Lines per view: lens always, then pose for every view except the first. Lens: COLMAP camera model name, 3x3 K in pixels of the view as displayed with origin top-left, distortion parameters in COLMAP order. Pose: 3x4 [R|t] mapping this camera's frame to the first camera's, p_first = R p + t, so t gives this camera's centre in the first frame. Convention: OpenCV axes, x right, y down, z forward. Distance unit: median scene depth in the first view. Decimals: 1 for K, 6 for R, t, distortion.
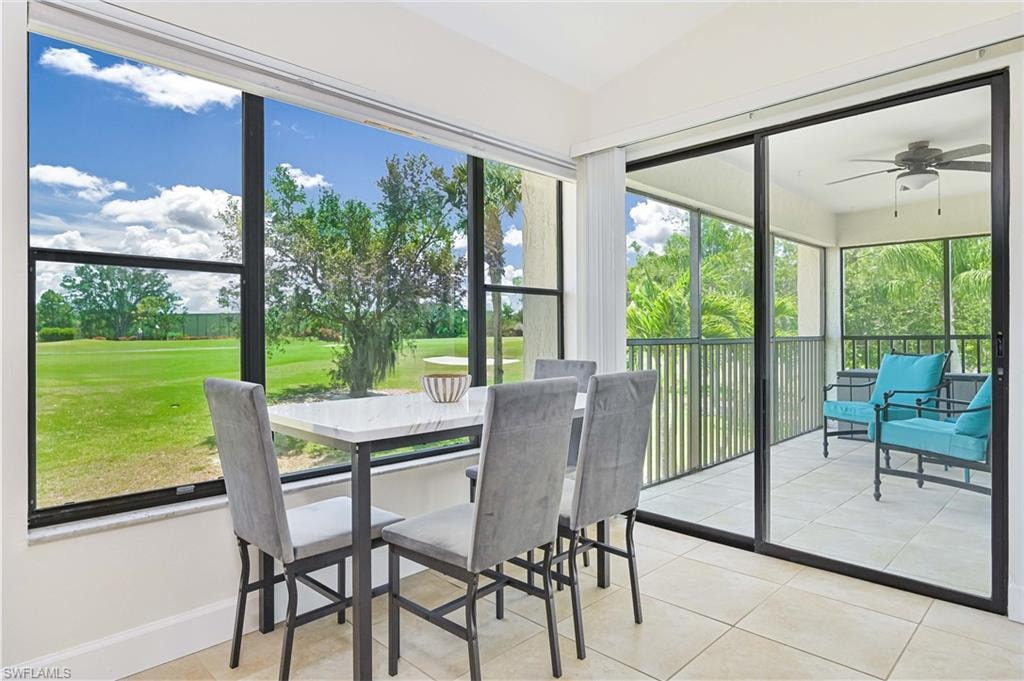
lens RADIAL K [[583.4, 0, 513.2], [0, 583.4, 331.2], [0, 0, 1]] dist [0.000432, 0.000160]
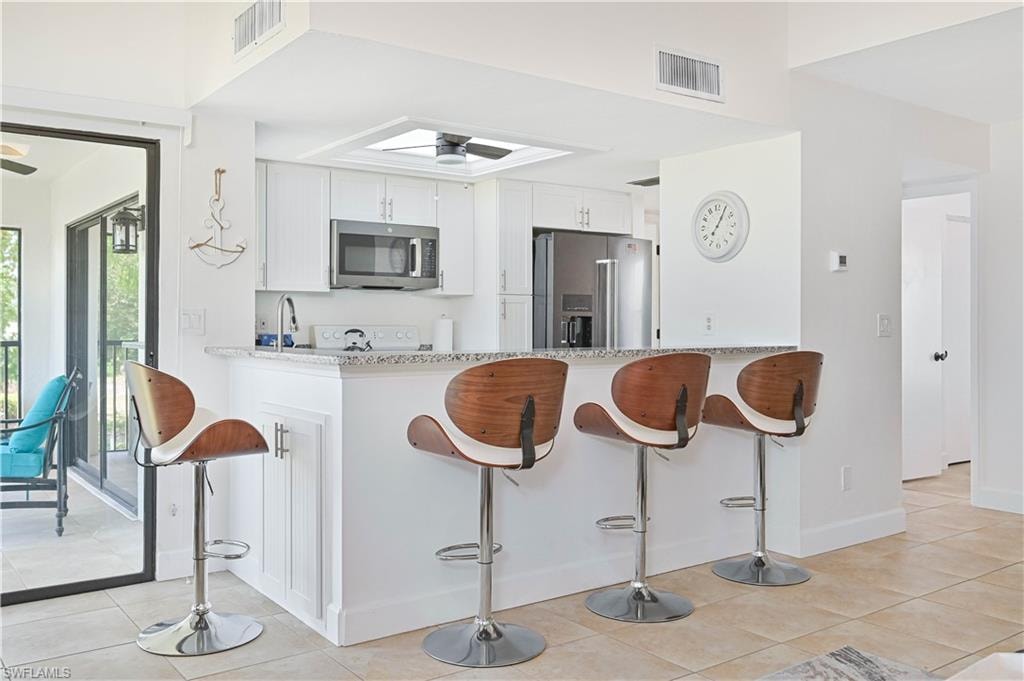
lens RADIAL K [[891.6, 0, 512.0], [0, 891.6, 340.5], [0, 0, 1]] dist [0.000952, 0.000678]
pose [[0.158450, -0.015410, 0.987247, -0.884987], [-0.005166, 0.999852, 0.016436, -0.057198], [-0.987353, -0.007705, 0.158347, -0.047087]]
